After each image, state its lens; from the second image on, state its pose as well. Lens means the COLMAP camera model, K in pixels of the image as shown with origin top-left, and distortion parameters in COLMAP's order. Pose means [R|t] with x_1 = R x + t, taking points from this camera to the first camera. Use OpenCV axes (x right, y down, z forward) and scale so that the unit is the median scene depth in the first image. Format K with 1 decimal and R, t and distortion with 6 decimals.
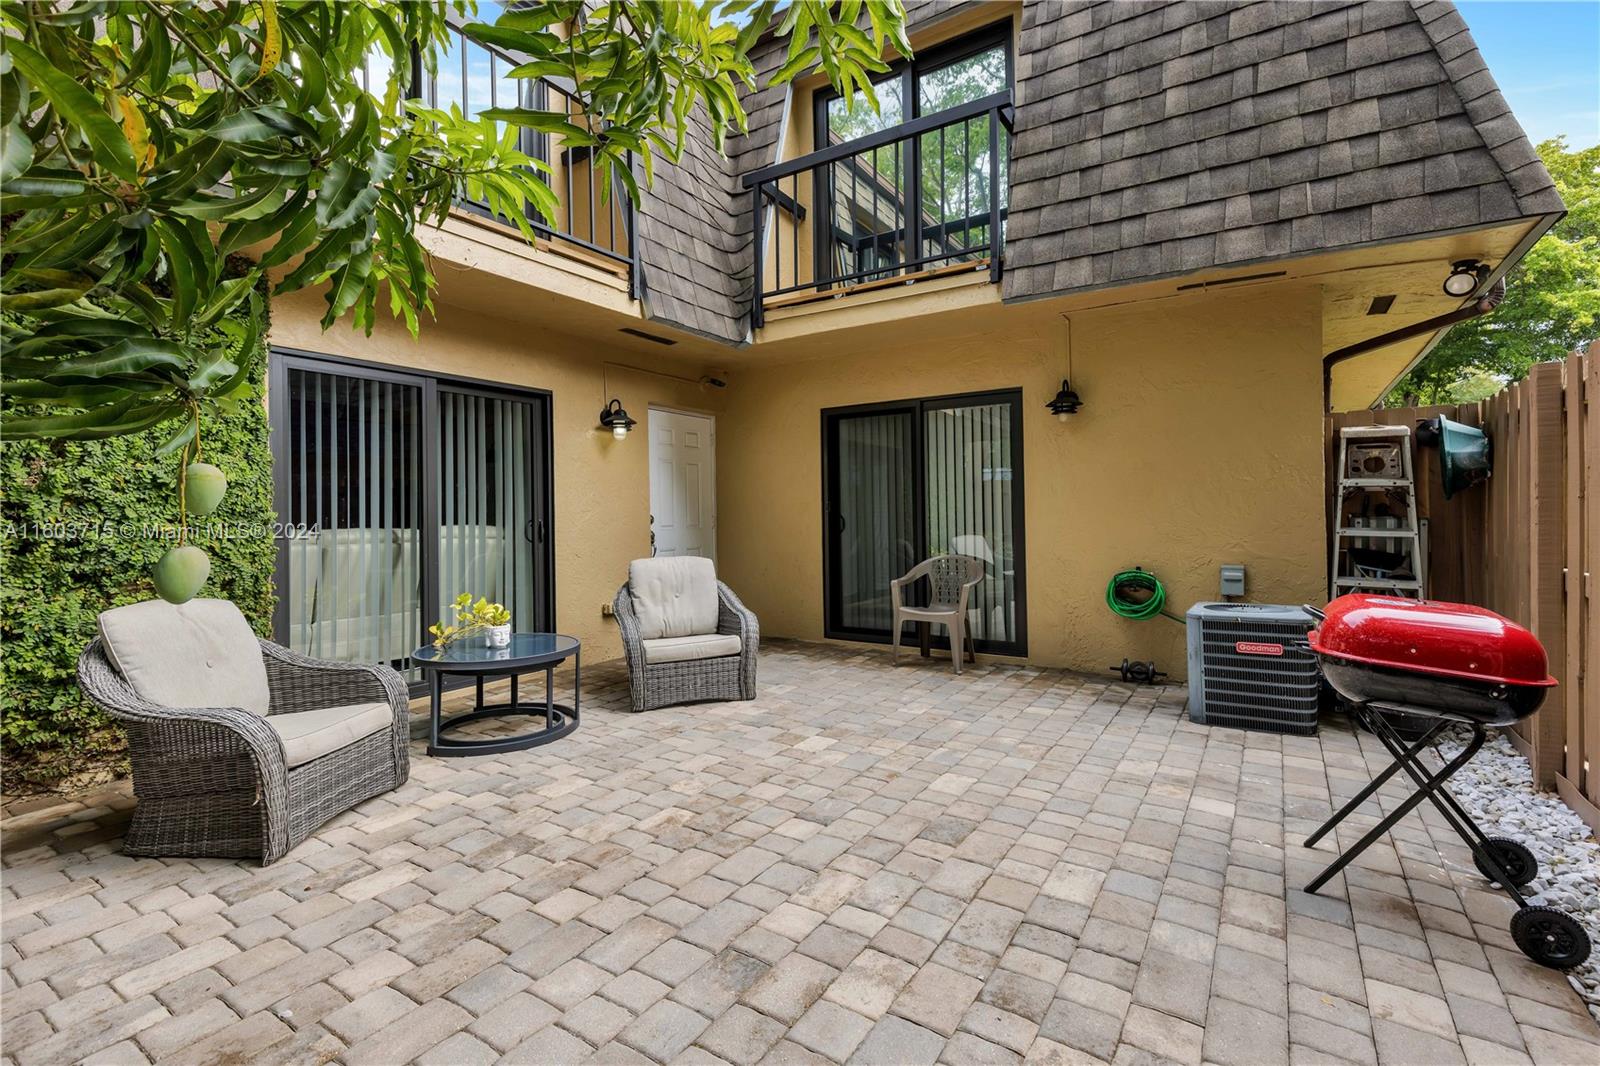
lens RADIAL K [[724.4, 0, 803.0], [0, 724.4, 522.8], [0, 0, 1]] dist [0.003957, -0.000081]
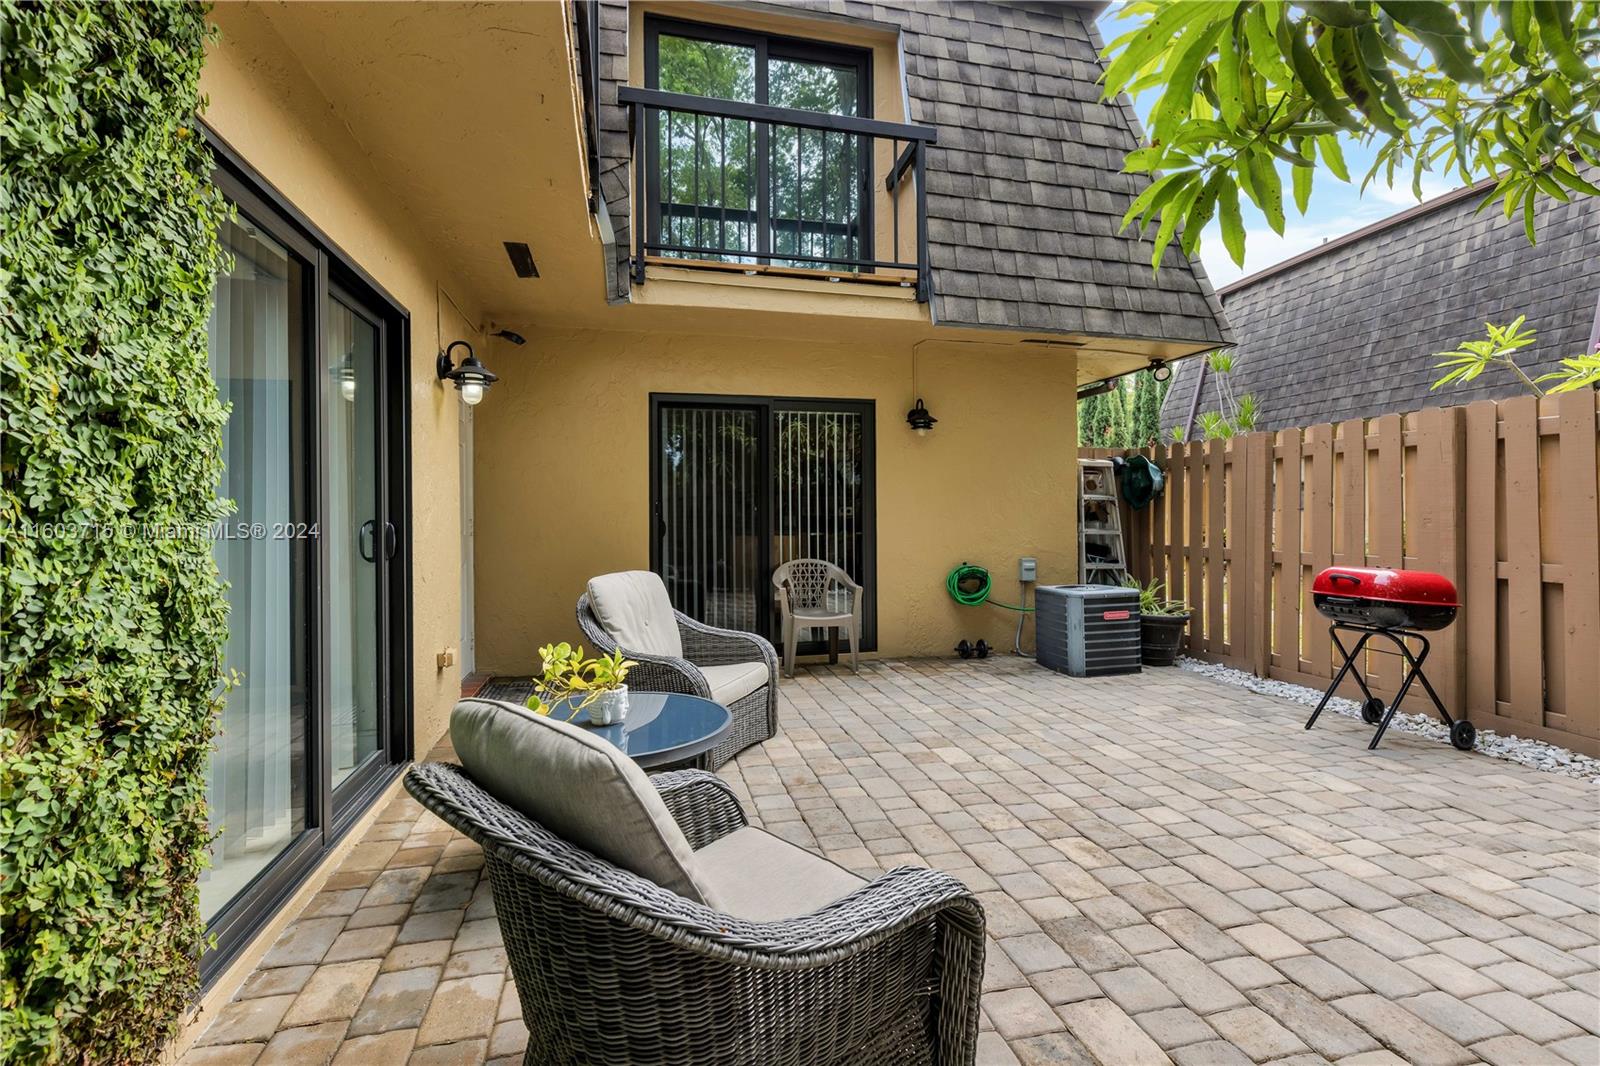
lens RADIAL K [[752.9, 0, 805.4], [0, 752.9, 525.7], [0, 0, 1]] dist [0.010576, -0.000196]
pose [[0.680769, -0.001584, 0.732497, -0.817874], [0.005359, 0.999982, -0.002818, 0.002881], [-0.732479, 0.005844, 0.680765, 0.446103]]
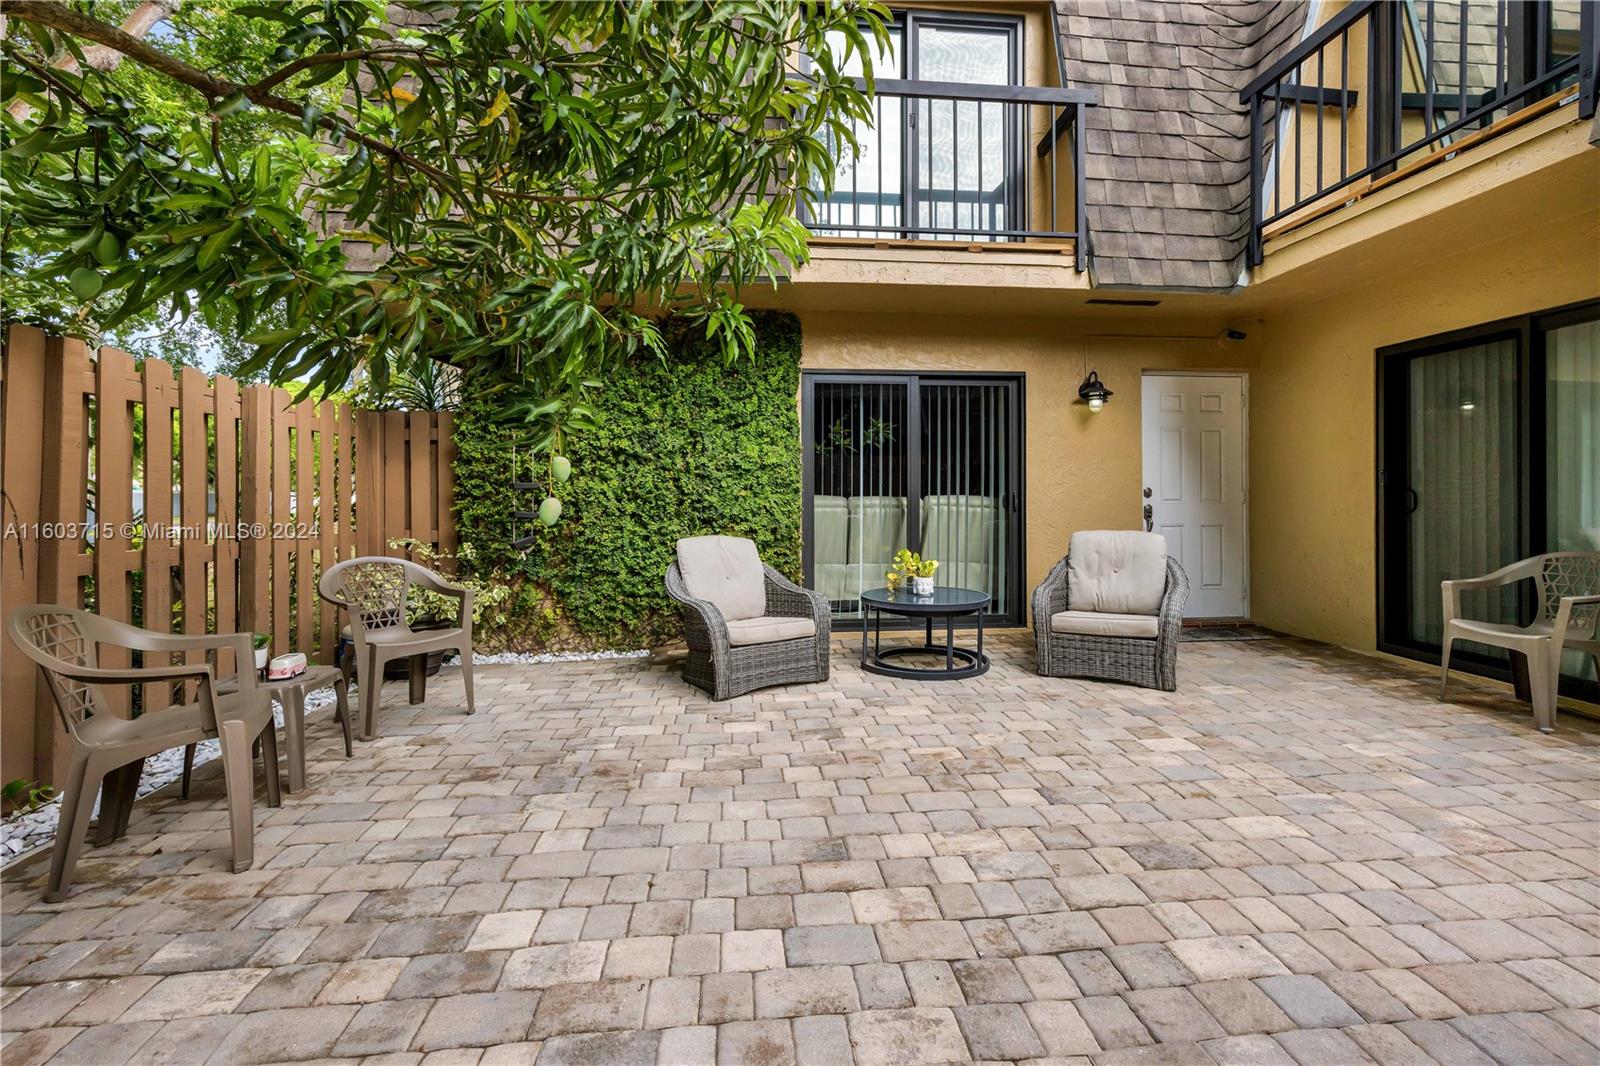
lens RADIAL K [[721.5, 0, 806.8], [0, 721.5, 508.8], [0, 0, 1]] dist [0.003723, -0.000784]
pose [[0.626048, 0.026119, -0.779347, 0.406947], [-0.013786, 0.999653, 0.022428, 0.003133], [0.779663, -0.003297, 0.626191, 0.099540]]
